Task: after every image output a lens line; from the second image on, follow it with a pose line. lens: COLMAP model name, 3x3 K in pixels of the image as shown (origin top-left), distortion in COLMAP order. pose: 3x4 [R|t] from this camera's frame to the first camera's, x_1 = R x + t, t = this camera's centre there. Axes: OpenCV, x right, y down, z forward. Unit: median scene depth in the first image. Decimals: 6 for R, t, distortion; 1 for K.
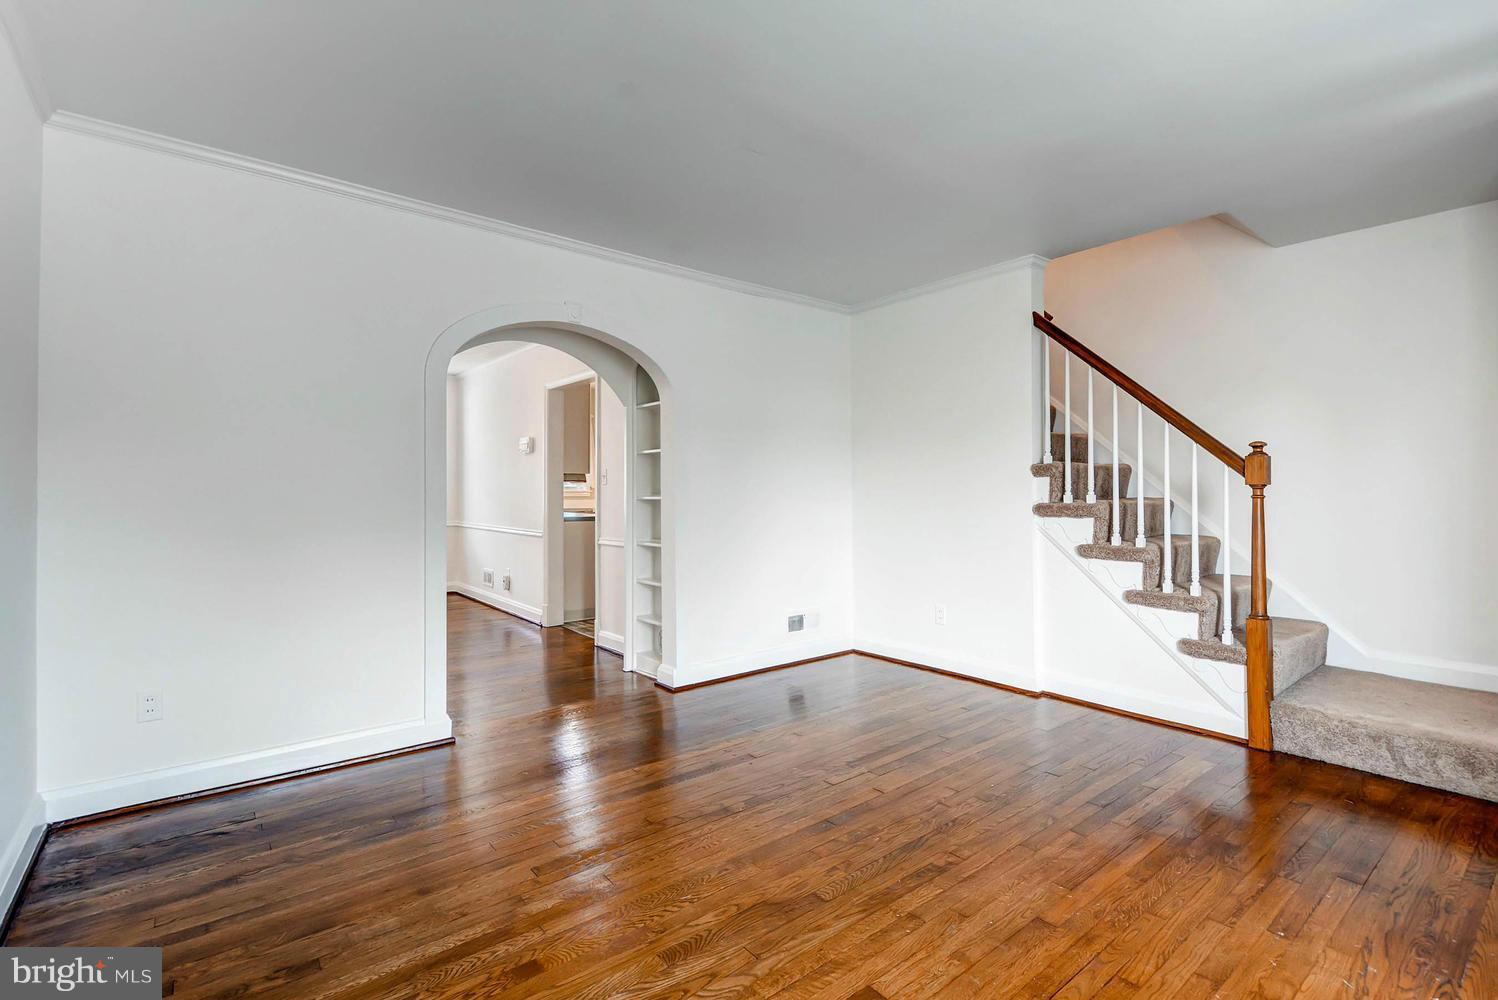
lens RADIAL K [[676.2, 0, 754.4], [0, 676.2, 486.7], [0, 0, 1]] dist [0.010537, -0.001262]
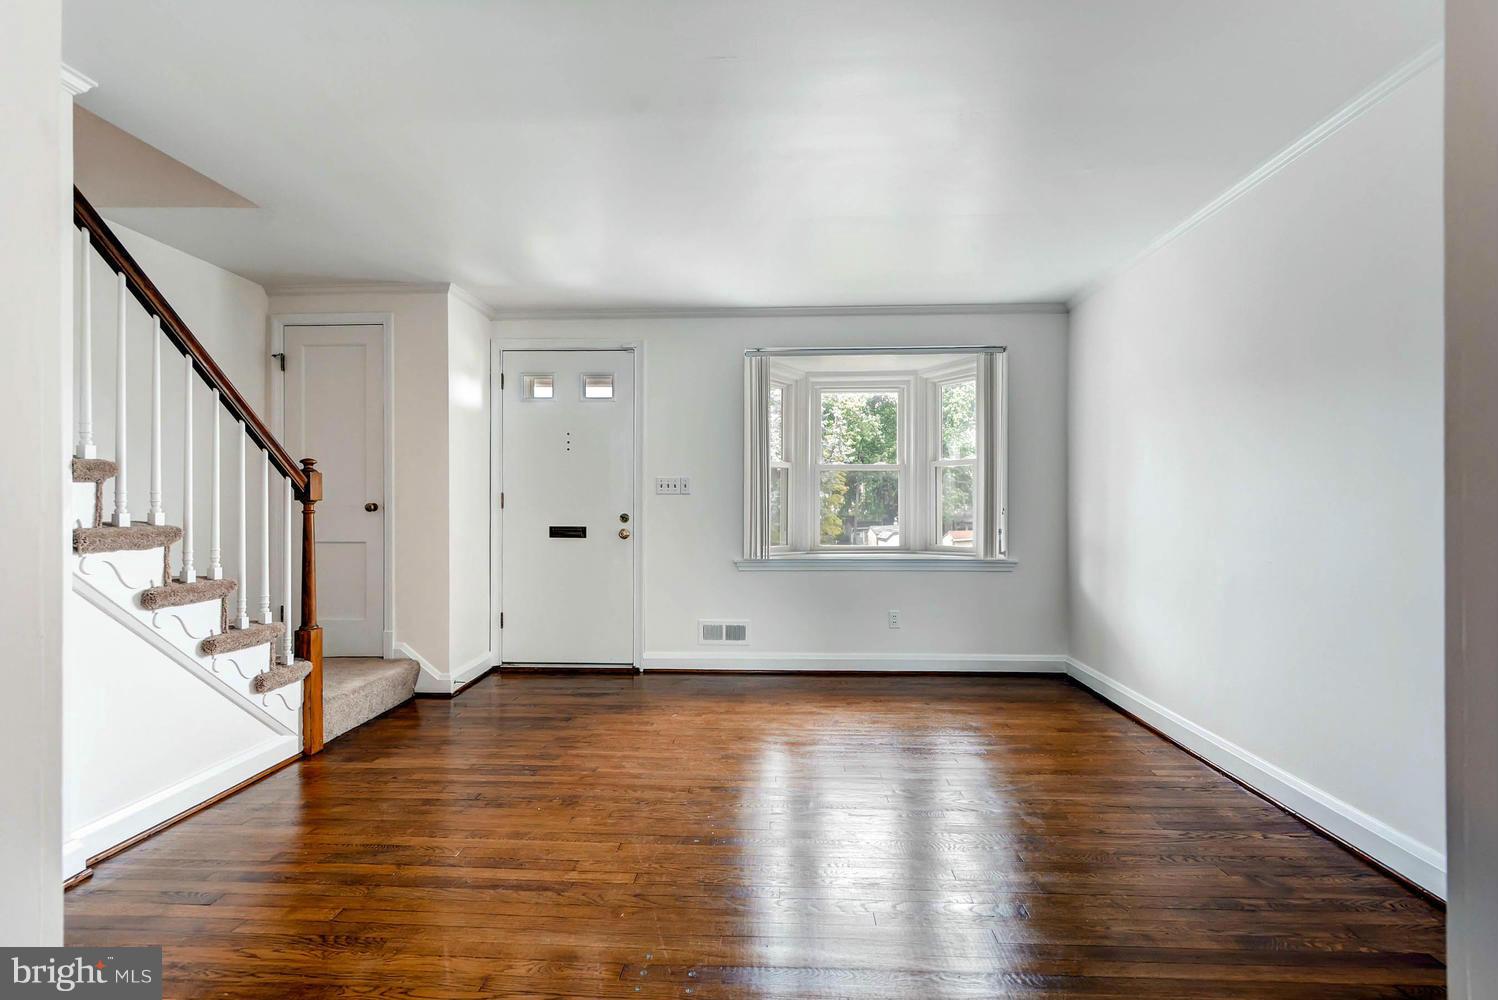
lens RADIAL K [[676.2, 0, 749.4], [0, 676.2, 507.5], [0, 0, 1]] dist [0.010537, -0.001262]
pose [[-0.744892, 0.001451, 0.667183, -0.439910], [0.000398, 0.999998, -0.001730, 0.010398], [-0.667185, -0.001023, -0.744892, 1.291570]]
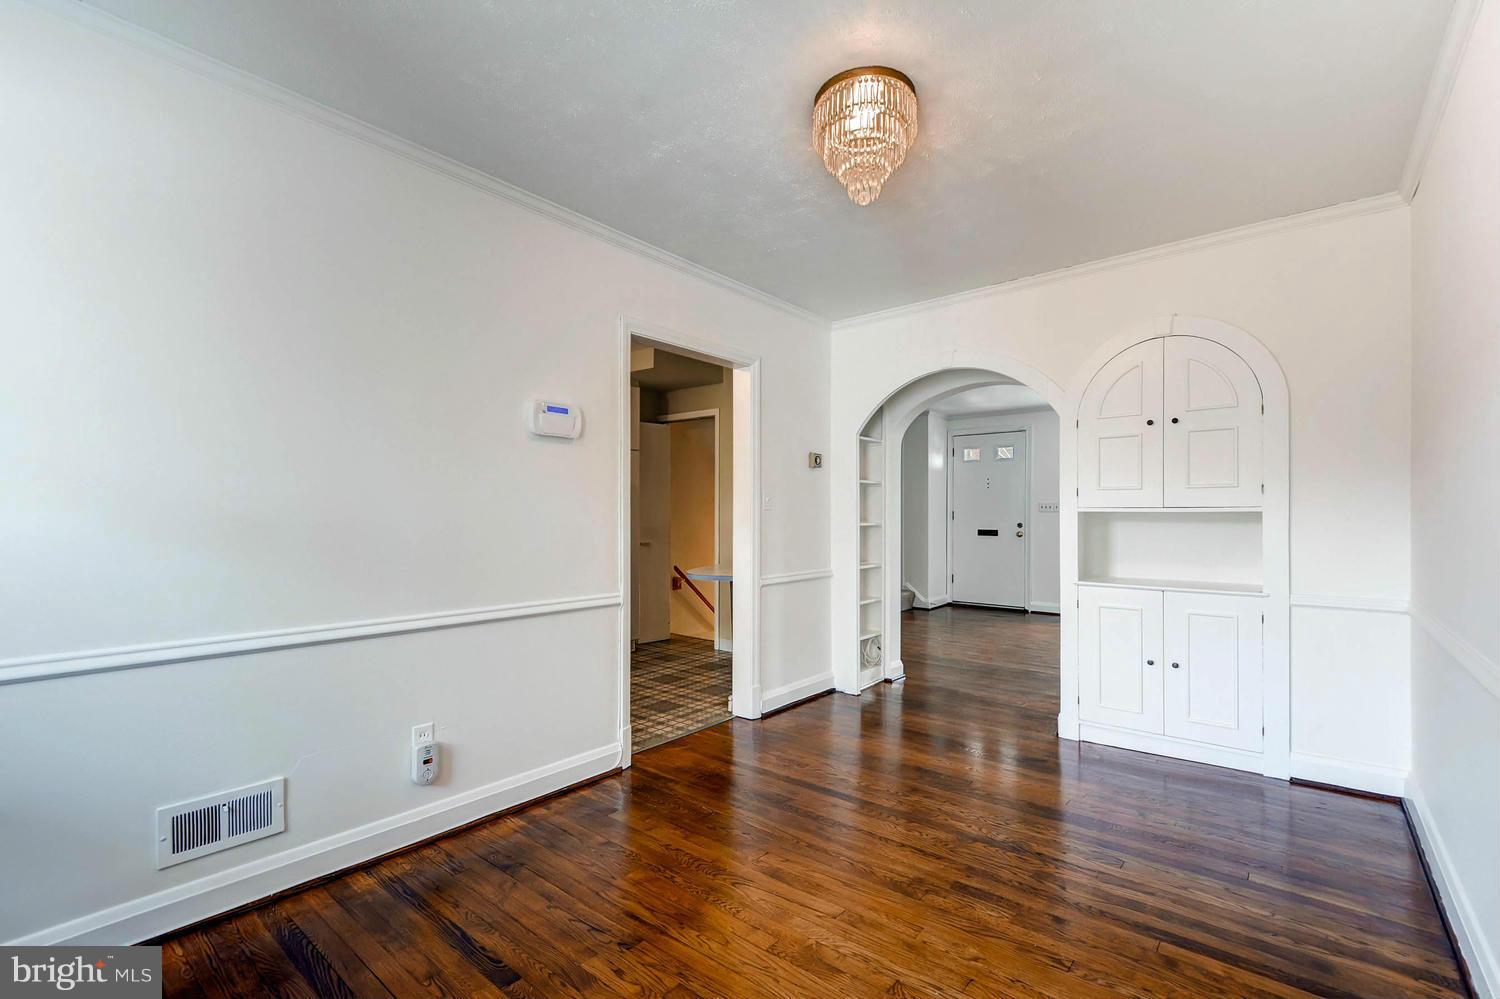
lens RADIAL K [[677.1, 0, 749.1], [0, 677.1, 503.3], [0, 0, 1]] dist [0.010537, -0.001262]
pose [[-0.205028, 0.017971, 0.978591, -1.627386], [-0.010035, 0.999740, -0.020462, 0.008419], [-0.978705, -0.014016, -0.204795, 1.953756]]
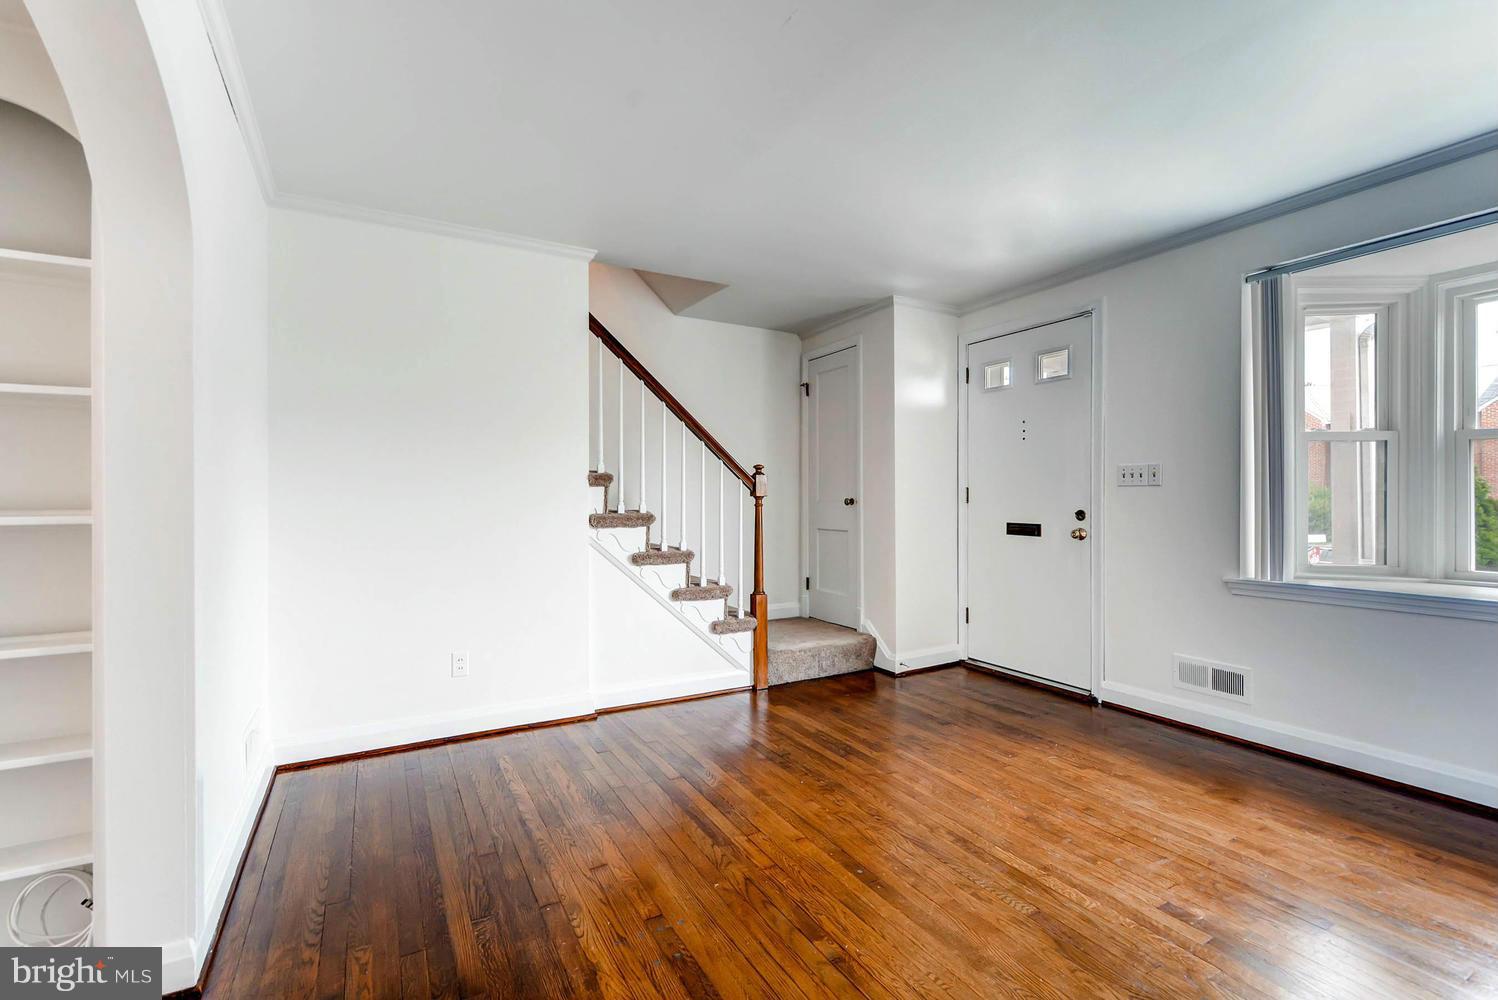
lens RADIAL K [[676.2, 0, 746.3], [0, 676.2, 501.3], [0, 0, 1]] dist [0.010537, -0.001262]
pose [[0.177182, -0.000011, 0.984178, -0.585117], [-0.003731, 0.999993, 0.000683, 0.006571], [-0.984171, -0.003793, 0.177181, 0.765997]]
